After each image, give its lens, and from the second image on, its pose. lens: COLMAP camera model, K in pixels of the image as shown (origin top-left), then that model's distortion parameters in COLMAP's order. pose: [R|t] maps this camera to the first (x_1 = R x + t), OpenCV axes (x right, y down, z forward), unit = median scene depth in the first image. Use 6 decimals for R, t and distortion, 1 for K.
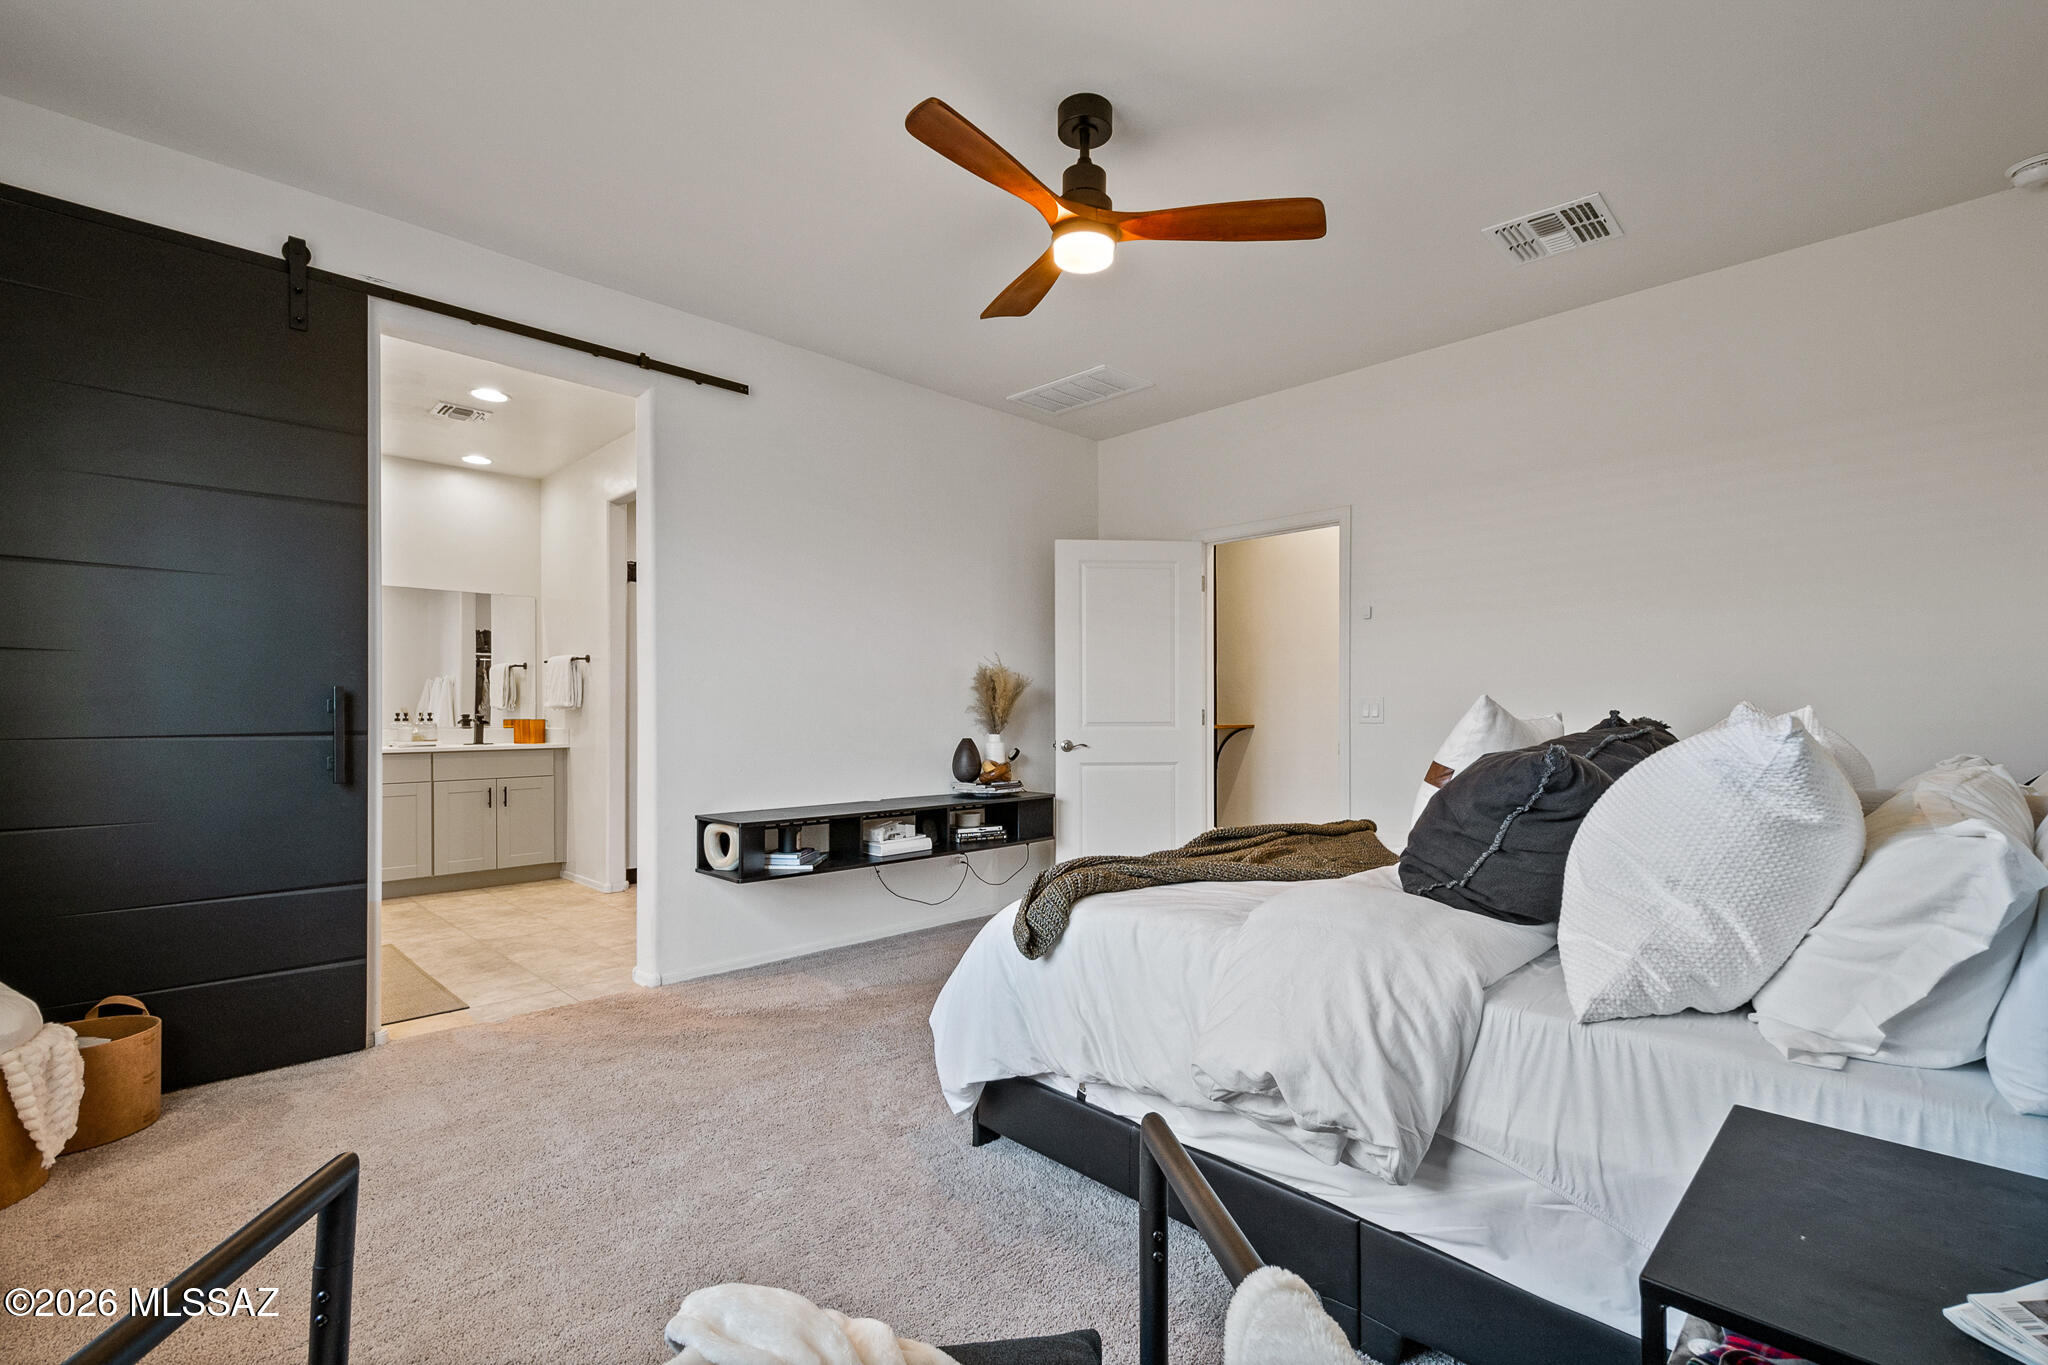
lens RADIAL K [[912.8, 0, 1040.1], [0, 912.8, 715.7], [0, 0, 1]] dist [0.001918, 0.000157]
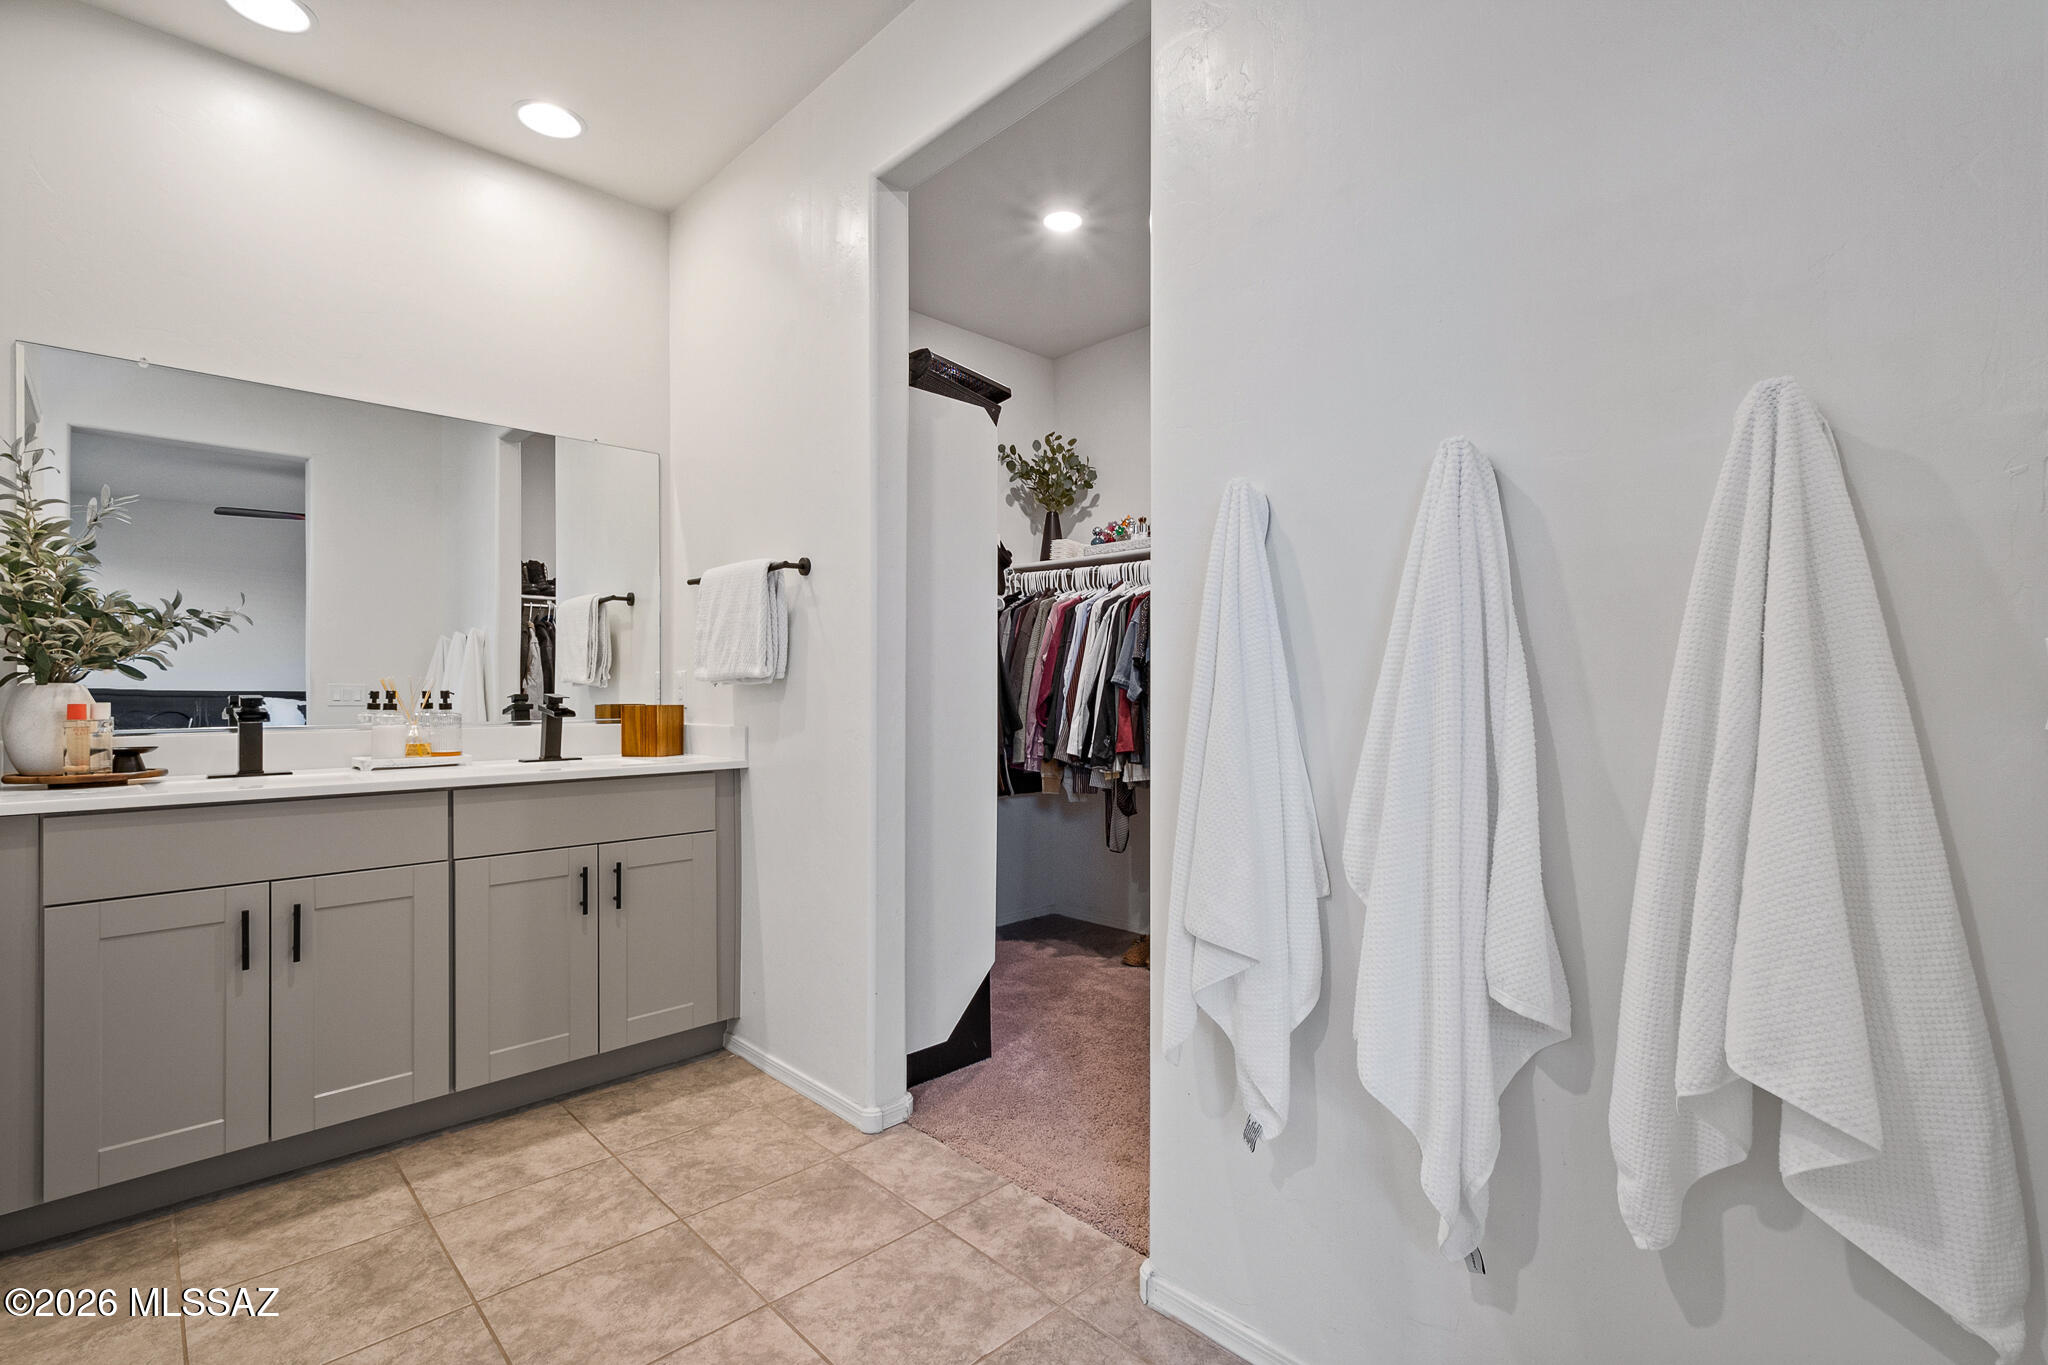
lens RADIAL K [[919.0, 0, 1030.2], [0, 919.0, 693.4], [0, 0, 1]] dist [0.003459, 0.000565]
pose [[0.999778, 0.001652, -0.021029, -0.365003], [-0.001695, 0.999997, -0.002027, -0.001515], [0.021025, 0.002062, 0.999777, 0.544642]]
